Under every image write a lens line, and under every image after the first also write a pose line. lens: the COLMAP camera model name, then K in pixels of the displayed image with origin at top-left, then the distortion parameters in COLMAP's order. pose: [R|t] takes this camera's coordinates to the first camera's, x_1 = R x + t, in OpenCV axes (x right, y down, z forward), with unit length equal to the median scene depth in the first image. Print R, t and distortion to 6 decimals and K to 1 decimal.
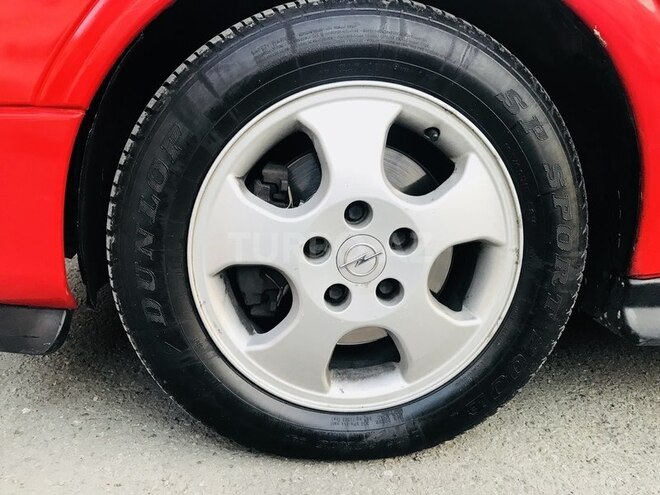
lens RADIAL K [[544.5, 0, 326.5], [0, 544.5, 246.0], [0, 0, 1]] dist [0.018457, -0.001884]
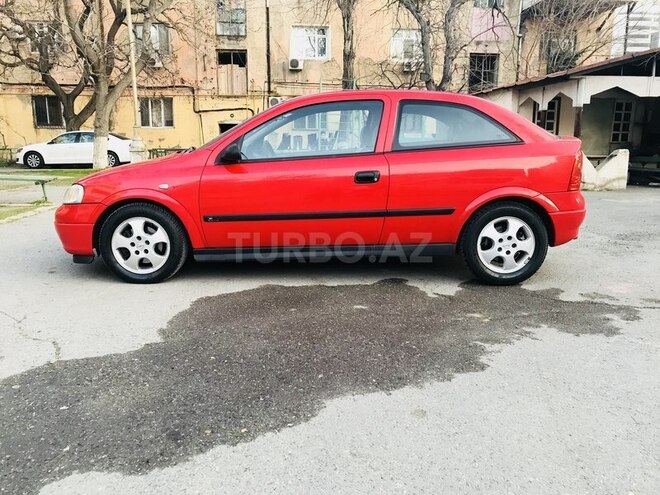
lens RADIAL K [[537.4, 0, 330.0], [0, 537.4, 247.5], [0, 0, 1]] dist [0.013253, 0.000236]
pose [[0.994697, -0.026528, -0.099373, 2.647945], [0.022066, 0.998710, -0.045735, 0.347345], [0.100458, 0.043299, 0.993999, -4.529200]]
